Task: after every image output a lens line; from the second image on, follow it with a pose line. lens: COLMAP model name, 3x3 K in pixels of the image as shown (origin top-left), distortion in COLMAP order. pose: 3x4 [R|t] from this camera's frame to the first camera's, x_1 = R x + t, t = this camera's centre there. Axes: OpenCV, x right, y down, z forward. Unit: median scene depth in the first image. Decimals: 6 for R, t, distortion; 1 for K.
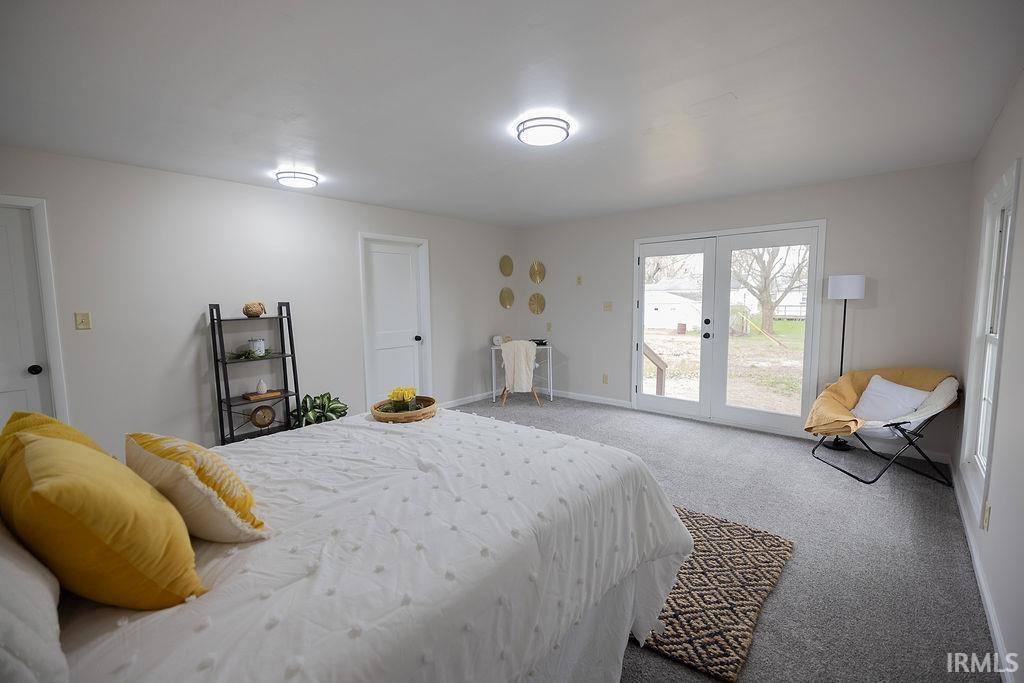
lens RADIAL K [[429.9, 0, 512.0], [0, 429.9, 341.5], [0, 0, 1]] dist [0.021395, -0.000036]
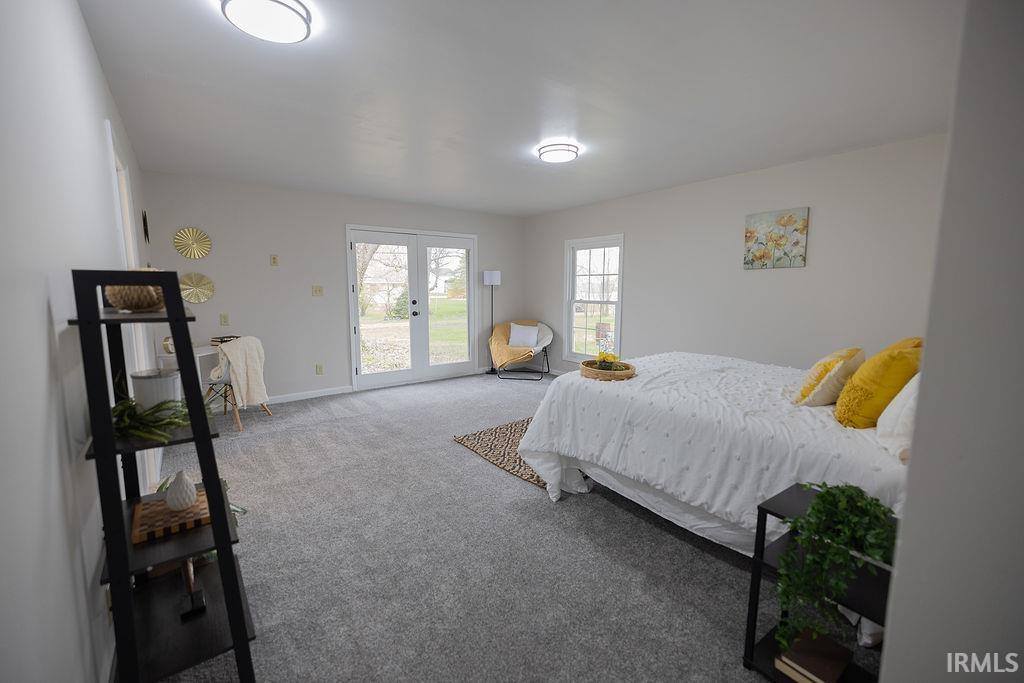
lens RADIAL K [[426.3, 0, 507.7], [0, 426.3, 337.0], [0, 0, 1]] dist [0.003077, 0.000262]
pose [[0.208800, -0.116957, 0.970939, -0.693560], [0.086345, 0.991150, 0.100823, -0.047575], [-0.974139, 0.062784, 0.217051, 0.478896]]
